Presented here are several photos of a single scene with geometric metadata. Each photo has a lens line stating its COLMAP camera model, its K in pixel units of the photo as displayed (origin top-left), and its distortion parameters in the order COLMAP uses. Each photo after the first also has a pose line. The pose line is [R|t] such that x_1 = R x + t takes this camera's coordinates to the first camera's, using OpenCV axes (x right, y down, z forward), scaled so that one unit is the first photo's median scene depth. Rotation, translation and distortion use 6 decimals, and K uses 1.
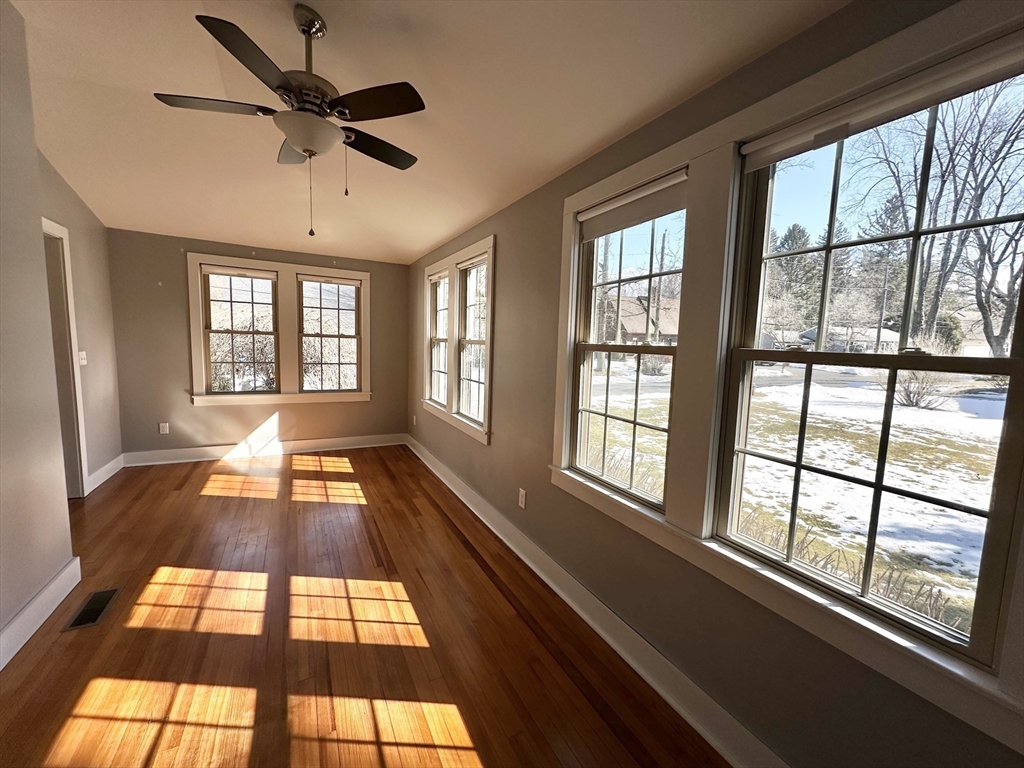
lens RADIAL K [[407.0, 0, 510.8], [0, 407.0, 383.7], [0, 0, 1]] dist [-0.002040, 0.000624]
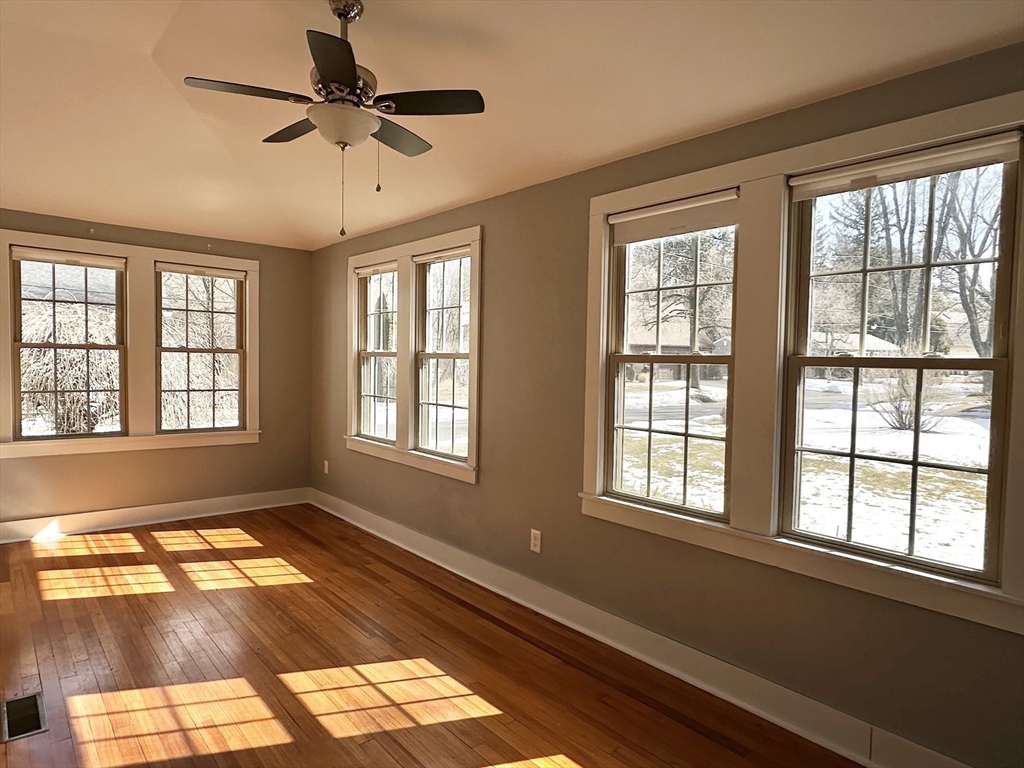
lens RADIAL K [[615.8, 0, 509.8], [0, 615.8, 388.2], [0, 0, 1]] dist [-0.003341, 0.001973]
pose [[0.976851, -0.024063, 0.212563, -0.223182], [0.034852, 0.998279, -0.047158, 0.021205], [-0.211062, 0.053475, 0.976009, -0.187104]]
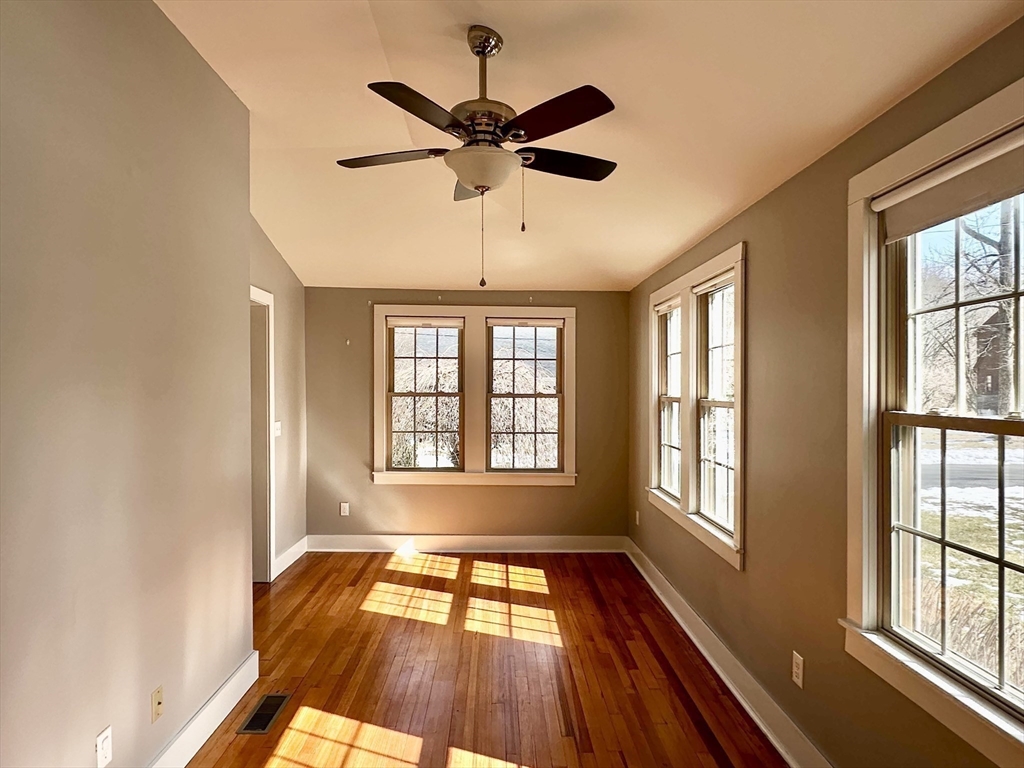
lens RADIAL K [[615.8, 0, 506.7], [0, 615.8, 390.6], [0, 0, 1]] dist [-0.003341, 0.001973]
pose [[0.892114, -0.028023, -0.450941, 0.050700], [-0.019105, 0.994842, -0.099619, -0.019714], [0.451407, 0.097487, 0.886977, -0.021494]]
